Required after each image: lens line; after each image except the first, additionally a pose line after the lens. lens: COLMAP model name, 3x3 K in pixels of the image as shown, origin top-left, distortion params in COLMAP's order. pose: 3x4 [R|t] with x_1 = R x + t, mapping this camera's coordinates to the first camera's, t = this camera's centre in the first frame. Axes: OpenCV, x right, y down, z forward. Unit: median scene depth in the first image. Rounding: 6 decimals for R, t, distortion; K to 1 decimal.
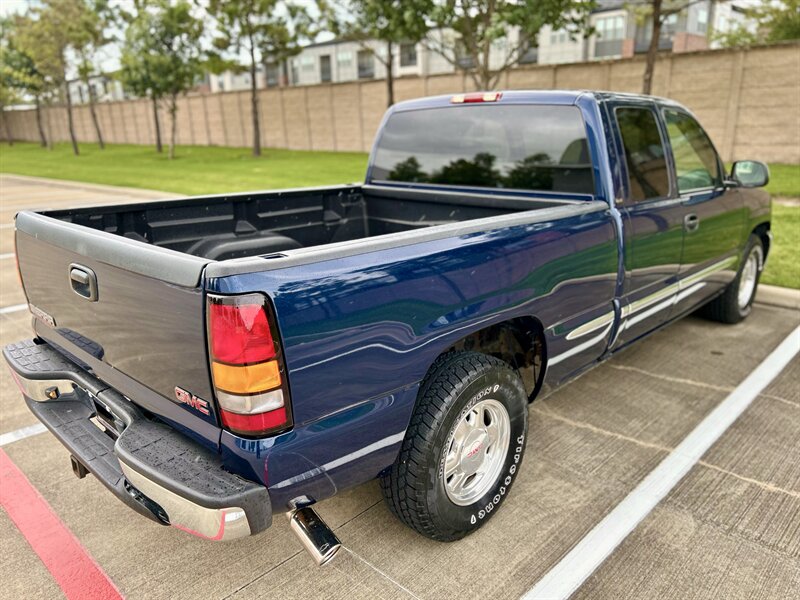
lens RADIAL K [[616.1, 0, 400.5], [0, 616.1, 305.5], [0, 0, 1]] dist [0.038483, -0.047372]
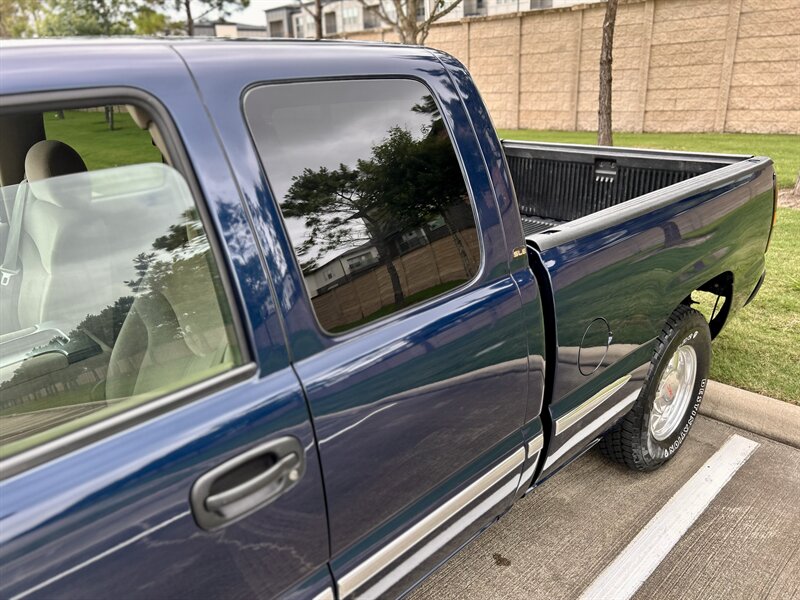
lens RADIAL K [[616.1, 0, 400.5], [0, 616.1, 305.5], [0, 0, 1]] dist [0.038483, -0.047372]
pose [[0.999153, 0.000893, -0.041135, 0.144864], [0.001494, 0.998318, 0.057958, -0.052593], [0.041117, -0.057971, 0.997471, 0.161862]]
